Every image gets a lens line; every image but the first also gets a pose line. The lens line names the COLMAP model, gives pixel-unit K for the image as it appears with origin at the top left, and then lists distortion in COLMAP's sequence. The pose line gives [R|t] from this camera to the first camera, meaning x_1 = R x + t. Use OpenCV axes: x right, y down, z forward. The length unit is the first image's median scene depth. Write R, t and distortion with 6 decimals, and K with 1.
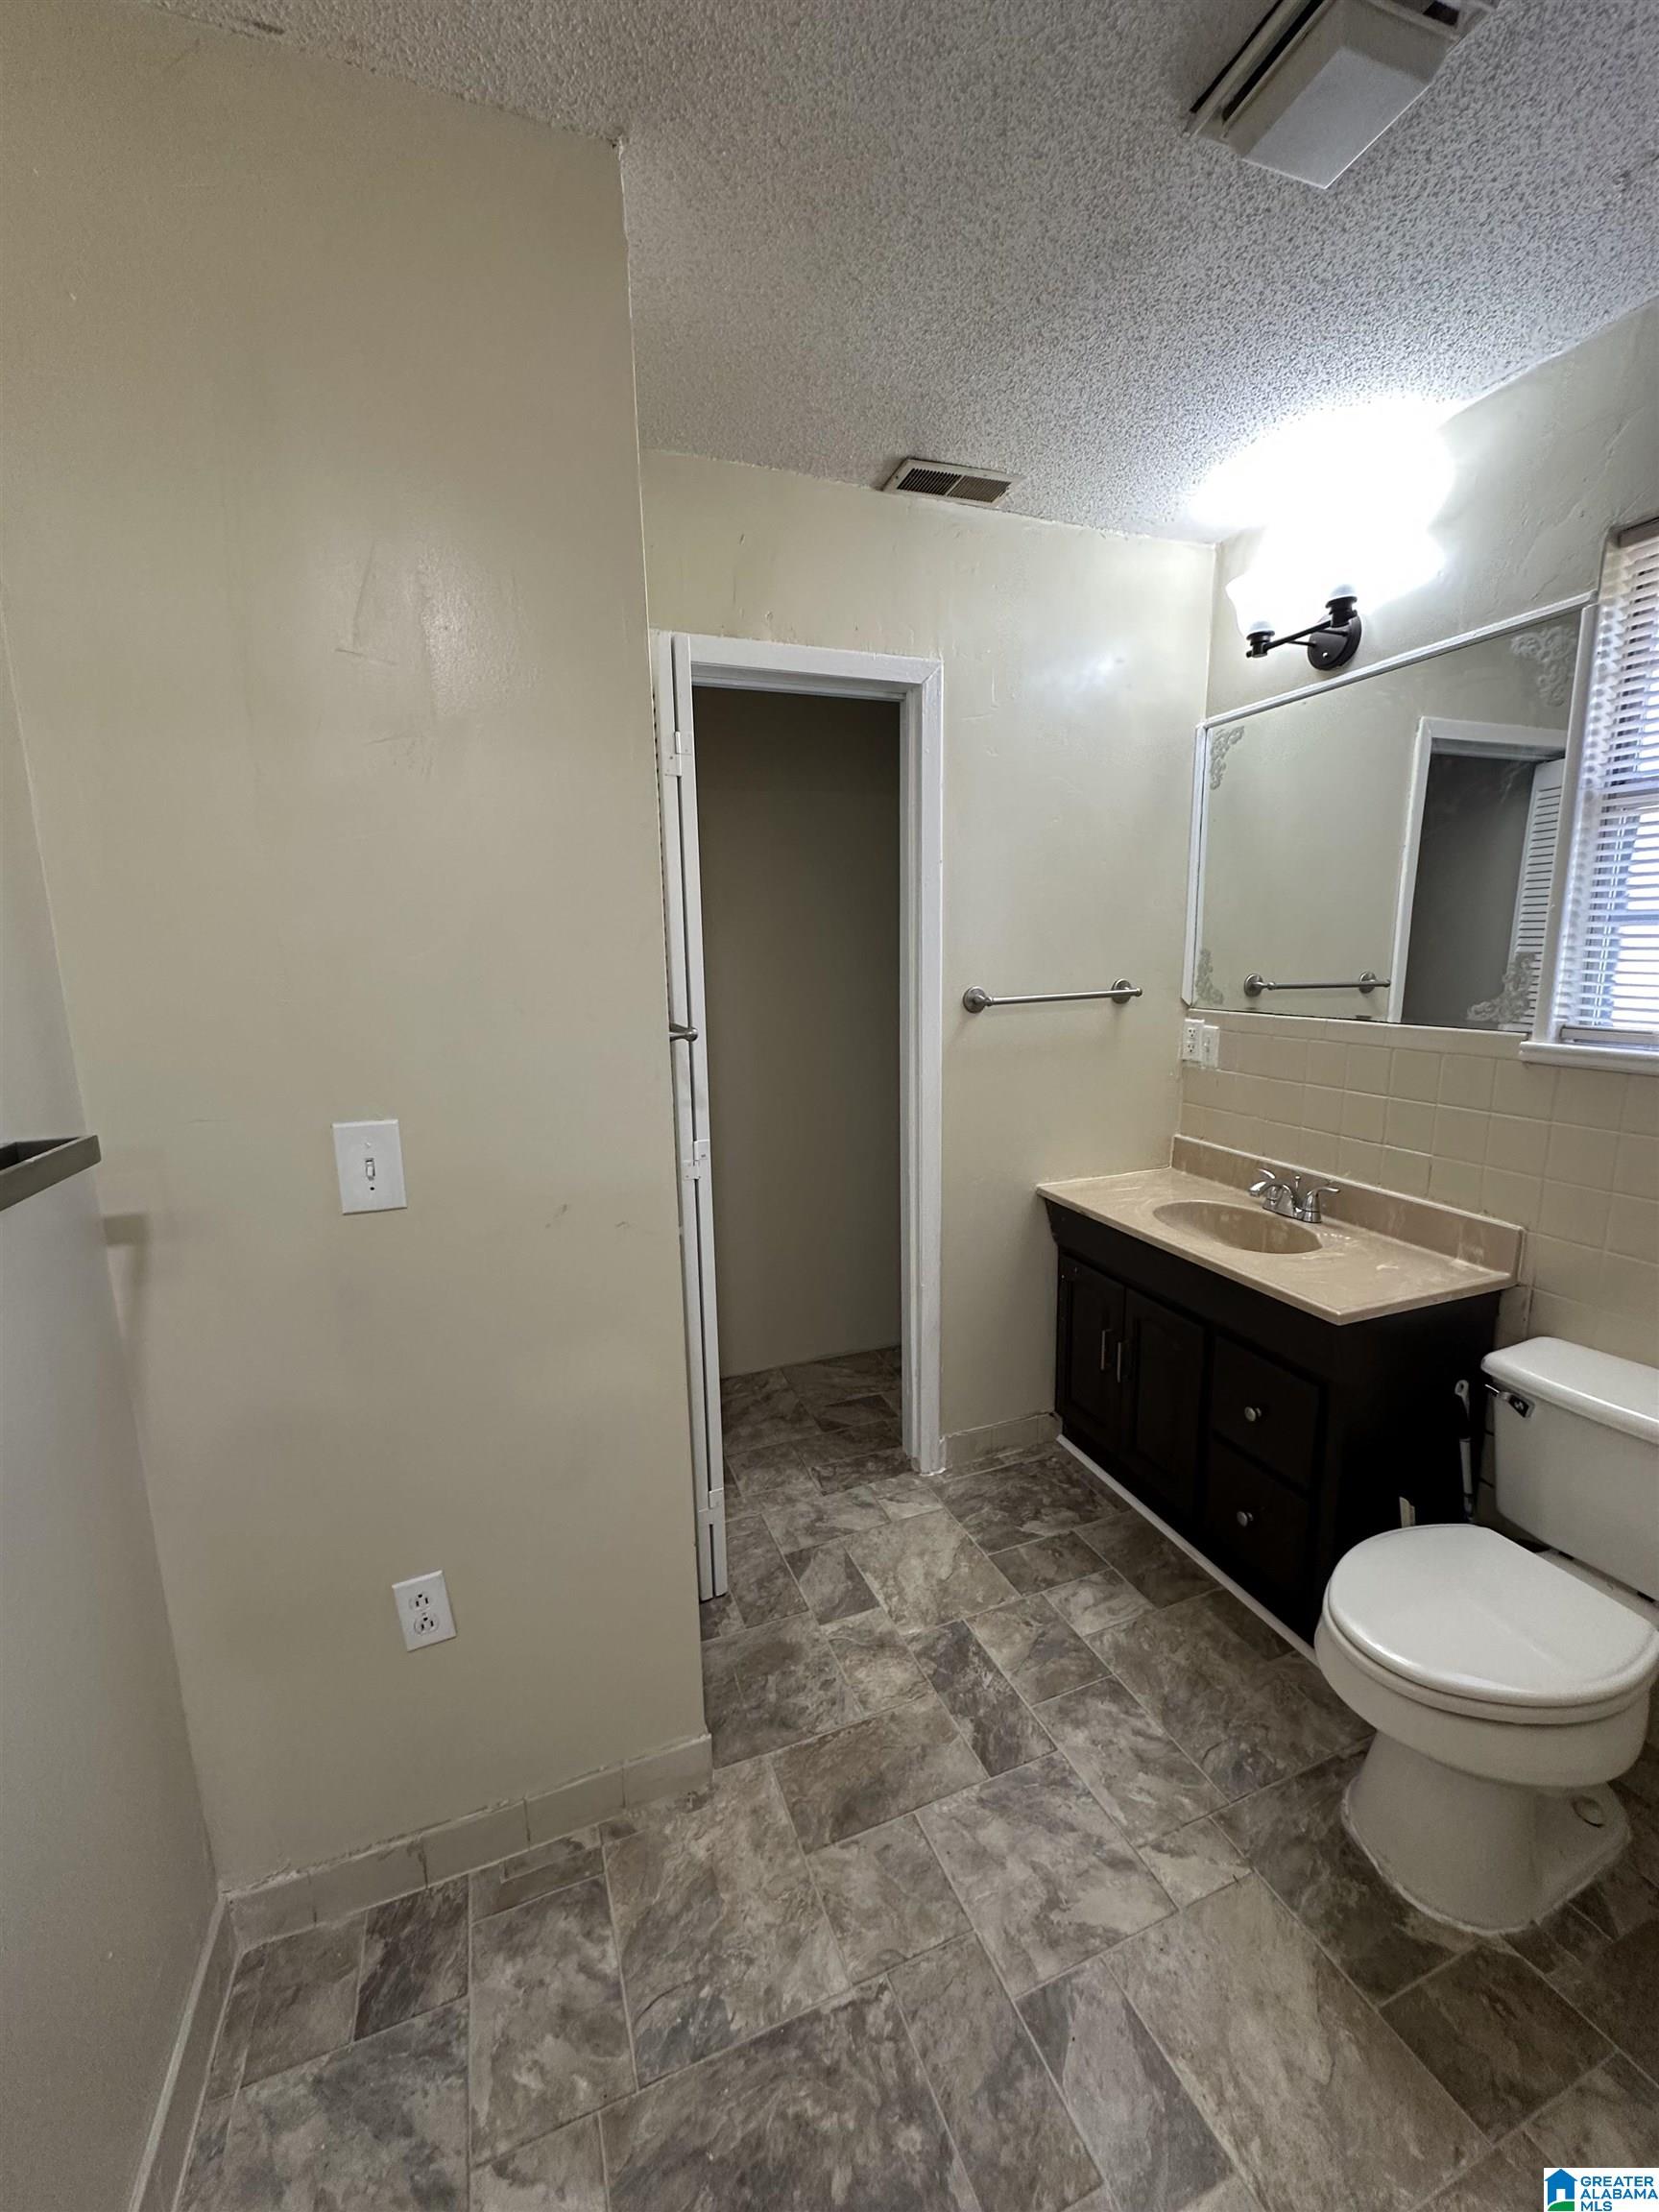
lens RADIAL K [[883.8, 0, 832.5], [0, 883.8, 1108.2], [0, 0, 1]] dist [-0.002010, 0.001048]
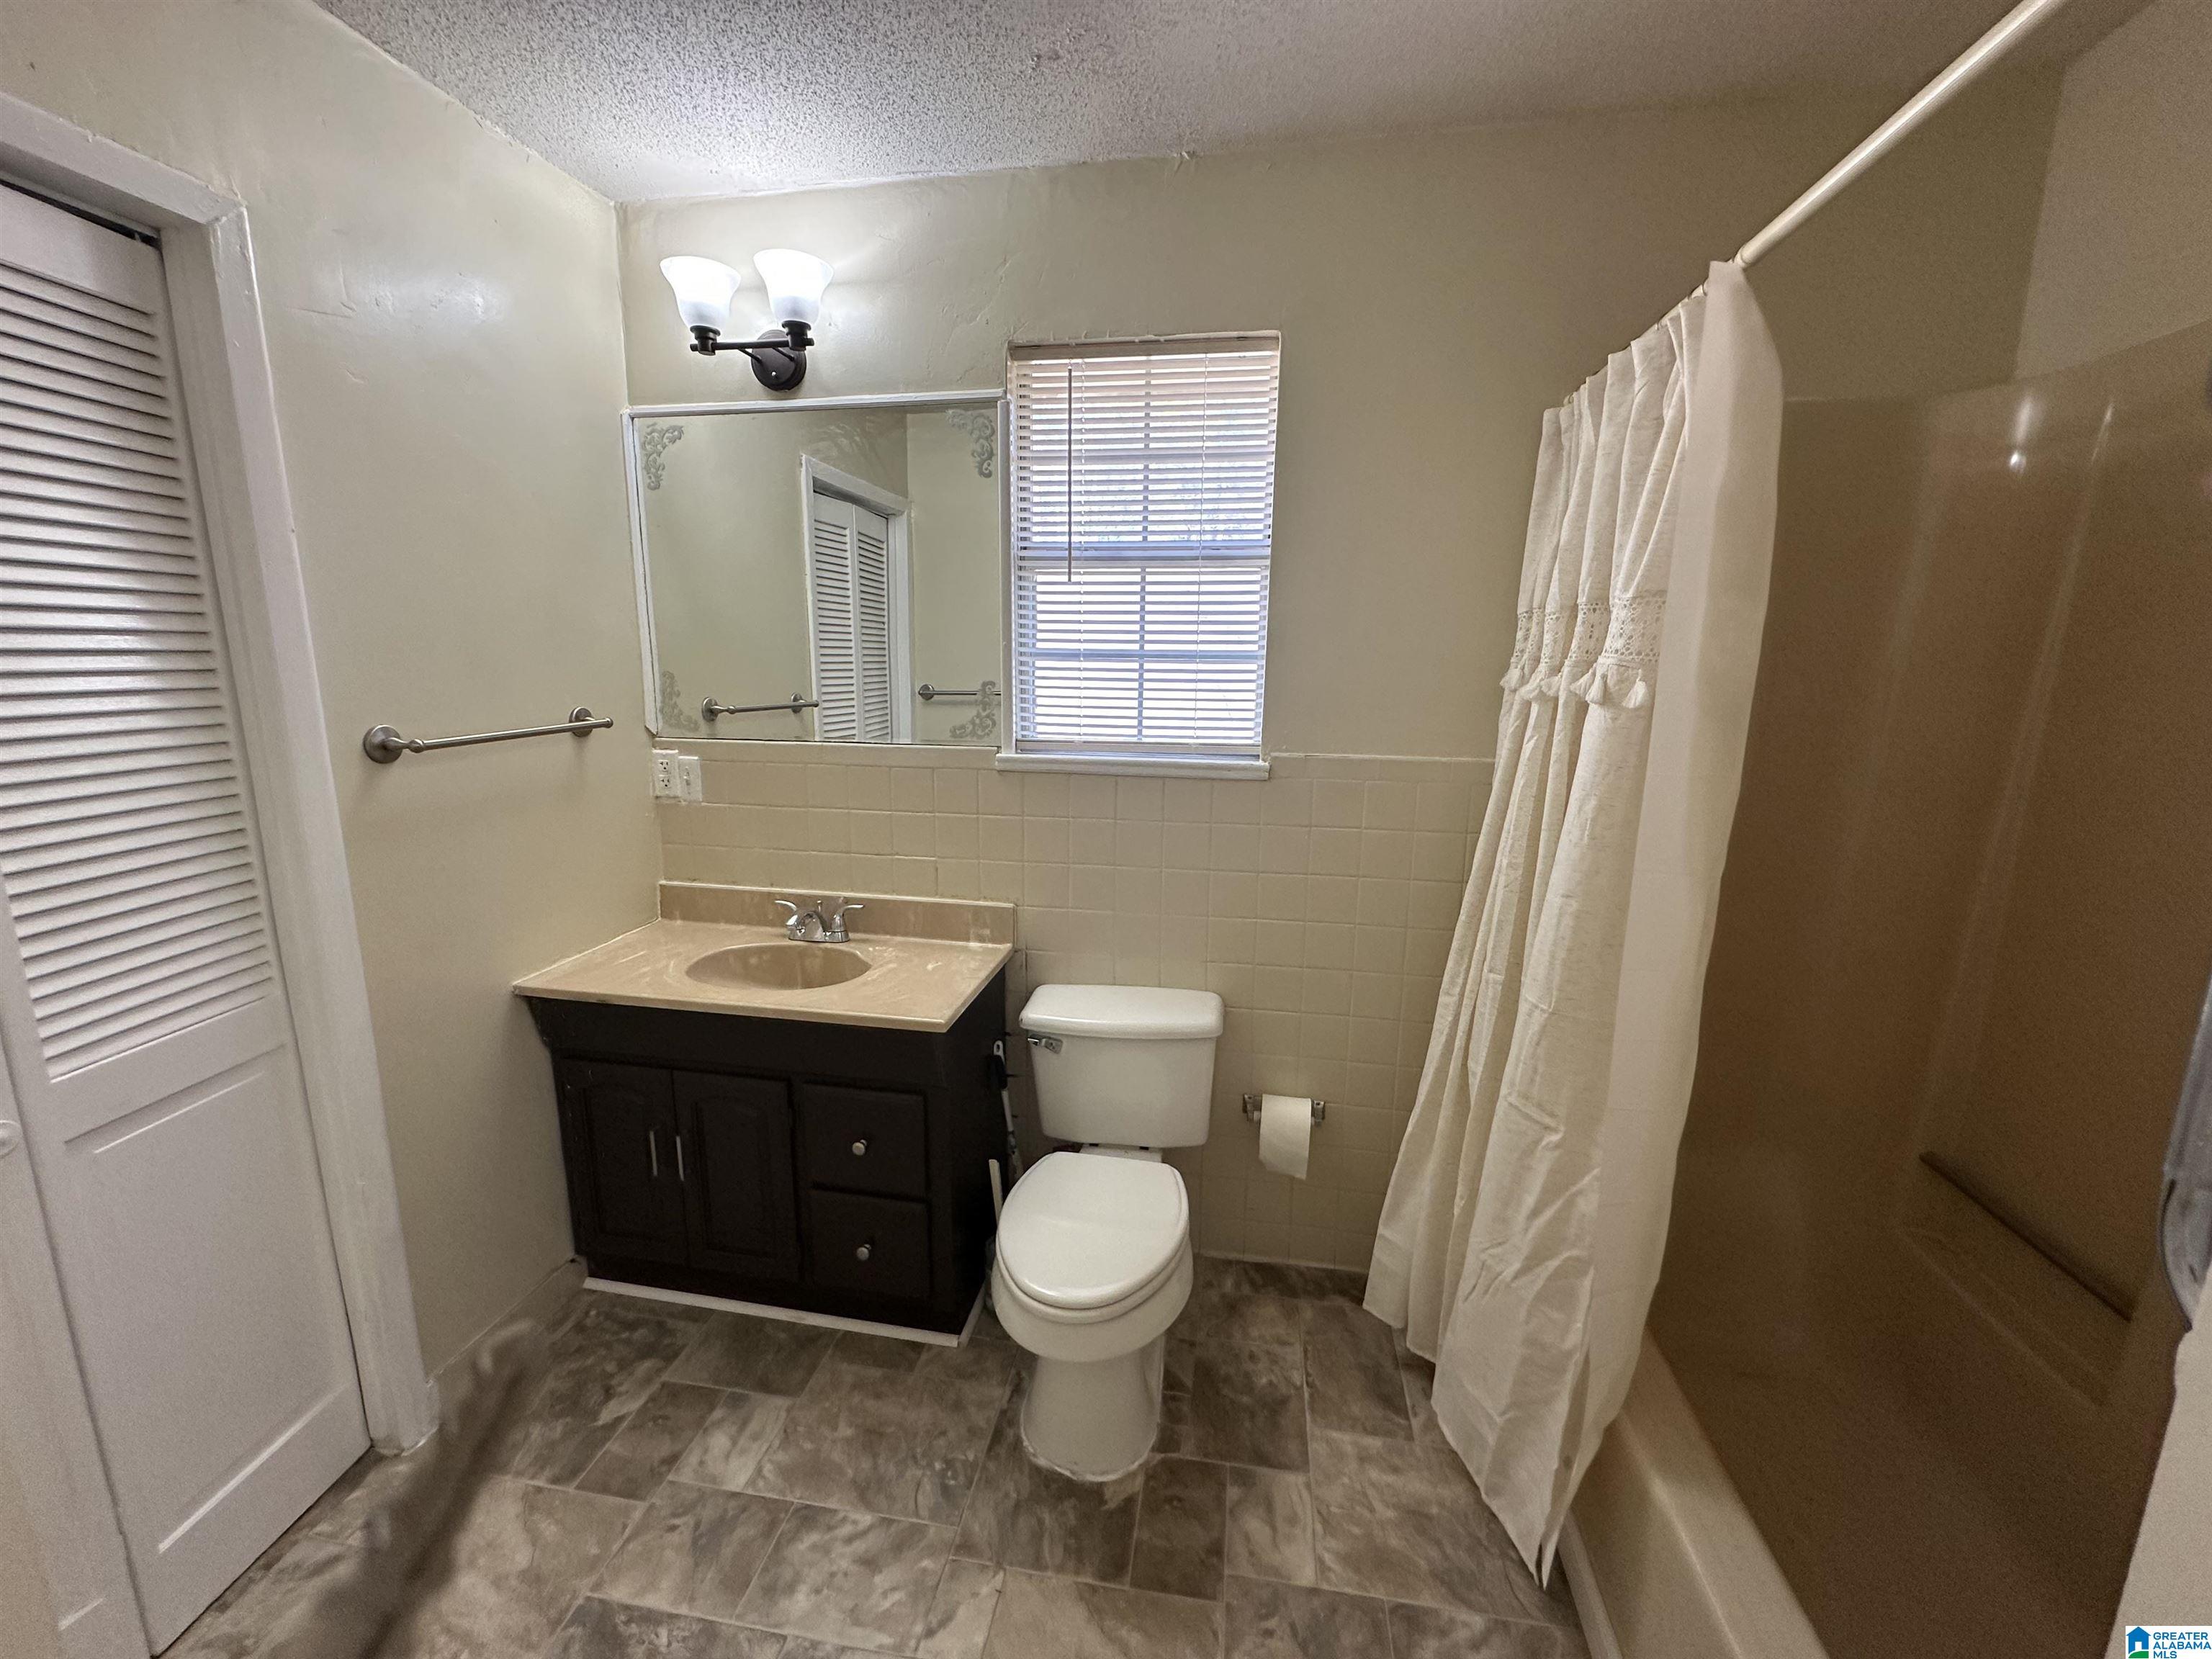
lens RADIAL K [[883.8, 0, 1100.7], [0, 883.8, 828.6], [0, 0, 1]] dist [-0.002010, 0.001048]
pose [[0.517274, -0.142070, 0.843945, -0.183347], [0.133028, 0.987487, 0.084698, -0.058984], [-0.845418, 0.068457, 0.529700, 0.247253]]
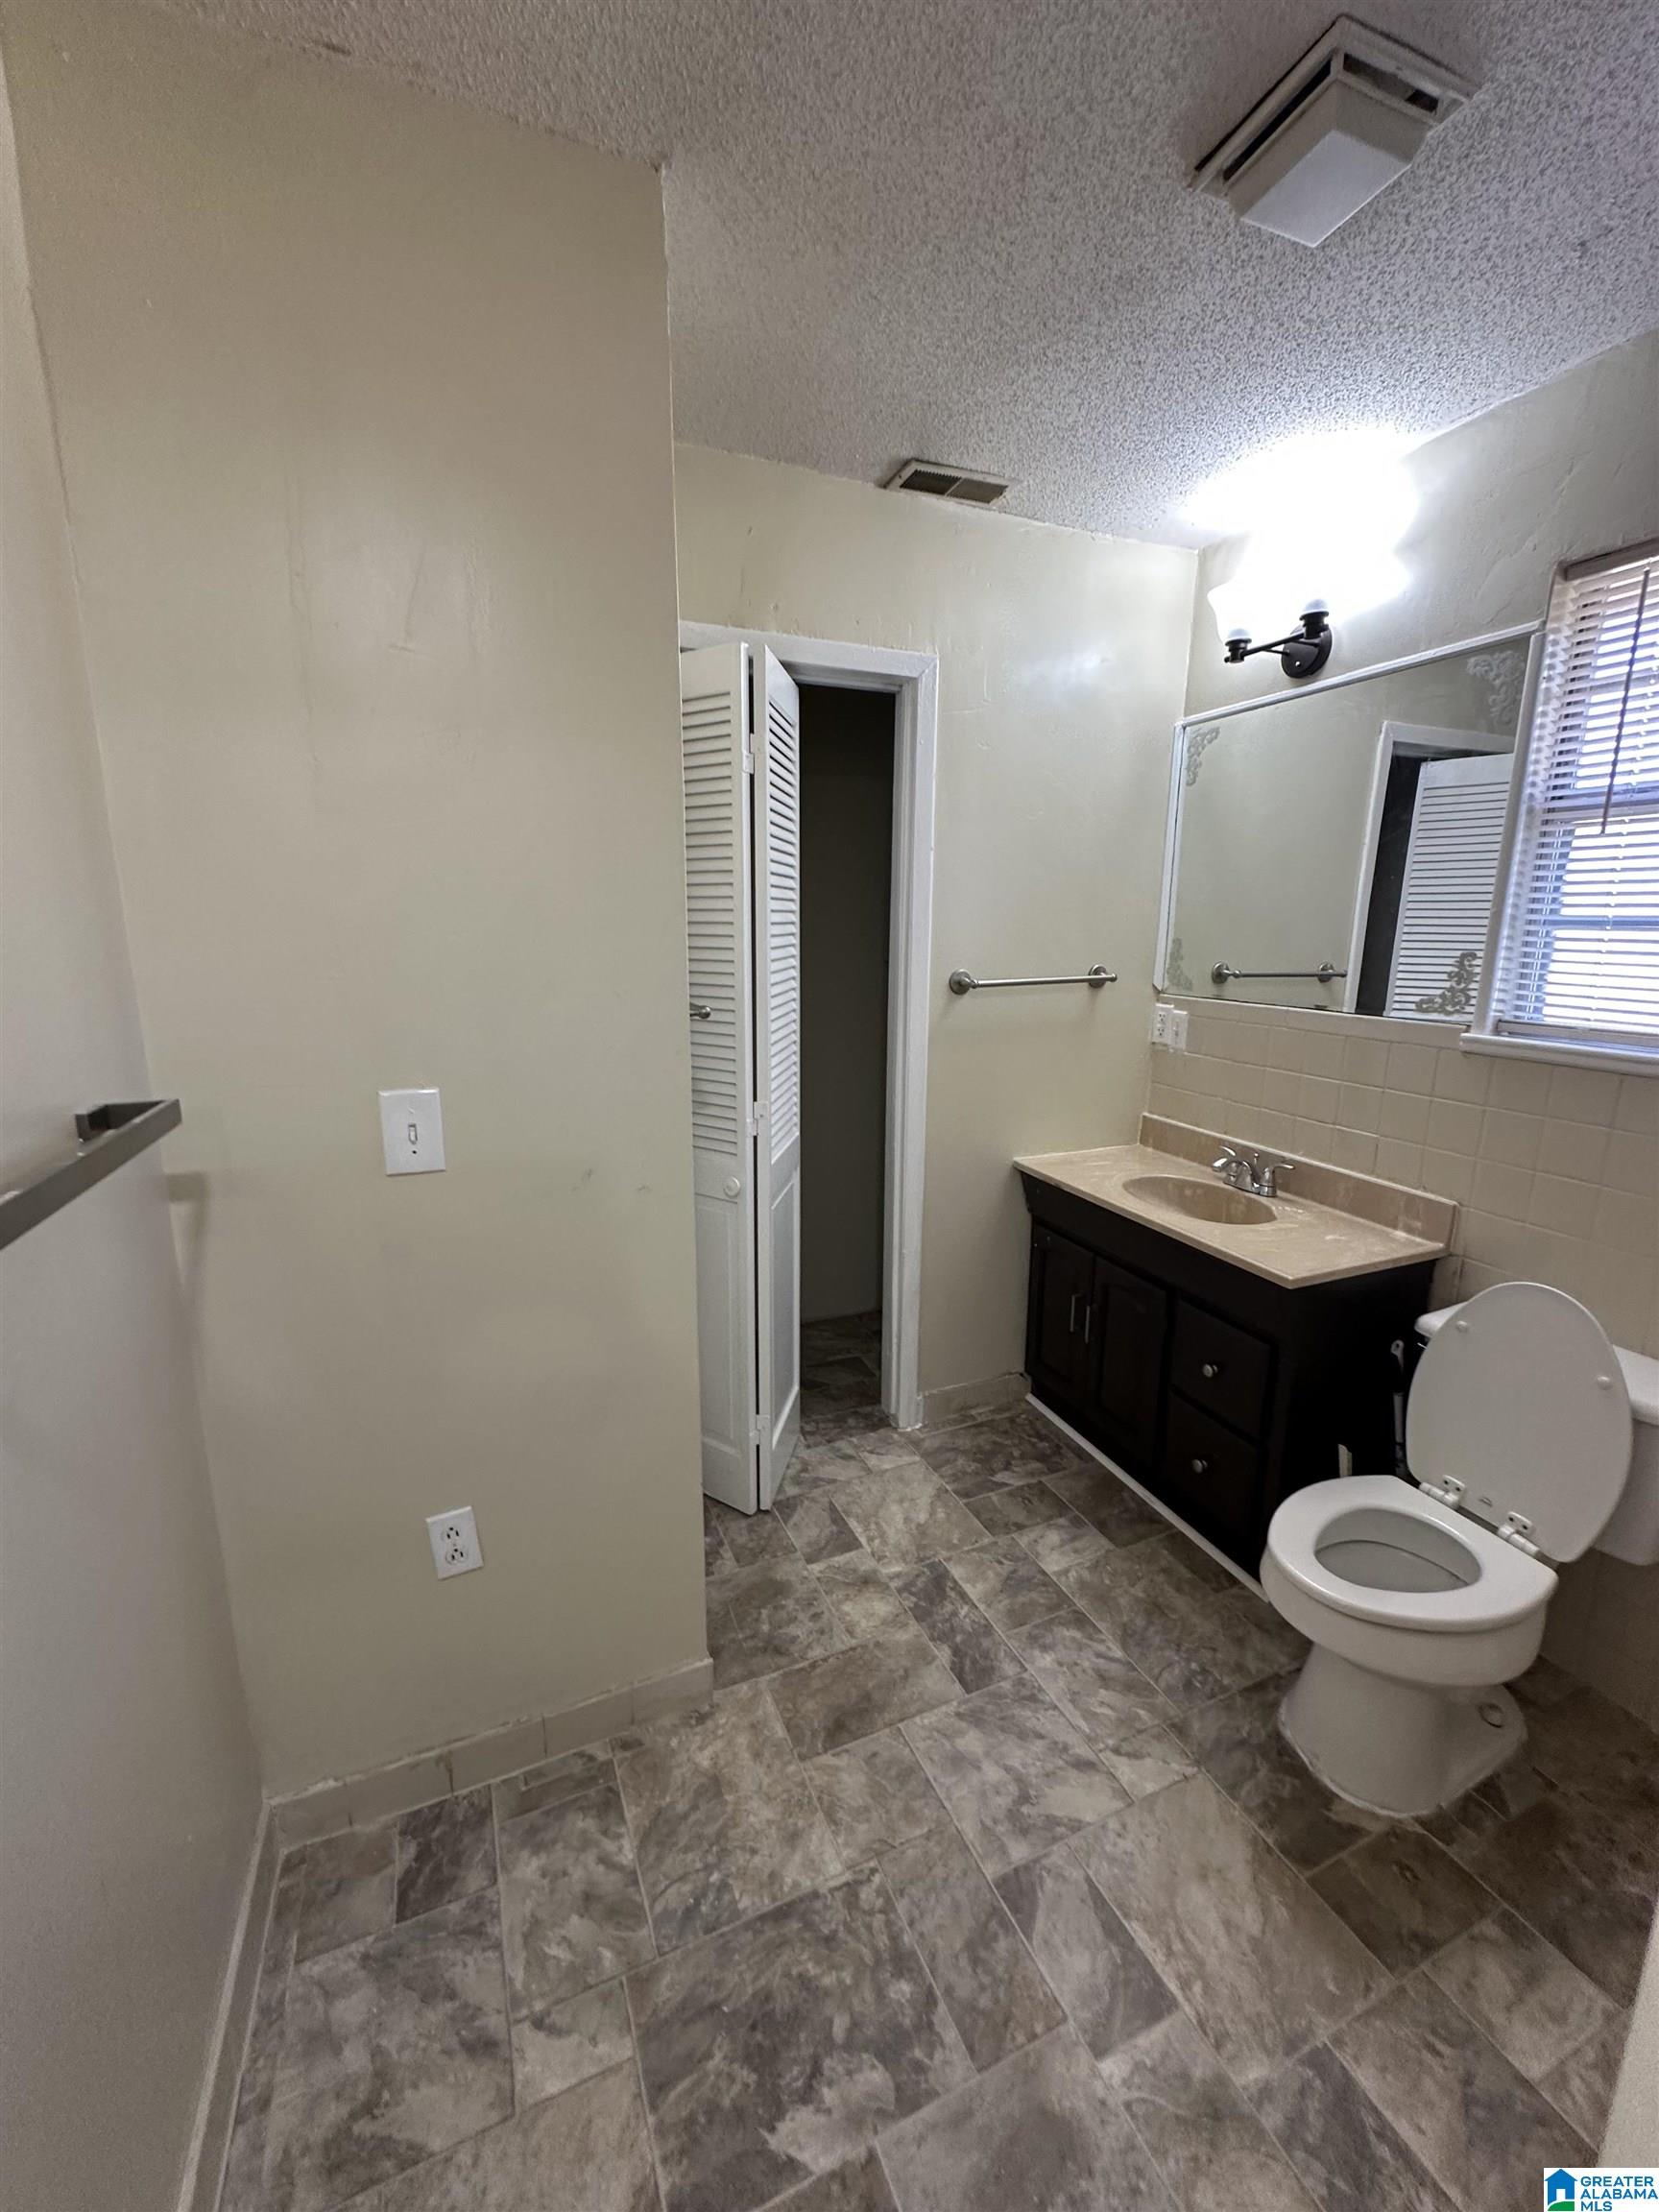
lens RADIAL K [[883.8, 0, 832.0], [0, 883.8, 1108.9], [0, 0, 1]] dist [-0.002010, 0.001048]
pose [[0.999090, 0.015553, 0.039727, -0.041907], [-0.016794, 0.999375, 0.031094, -0.002882], [-0.039219, -0.031733, 0.998727, -0.065513]]
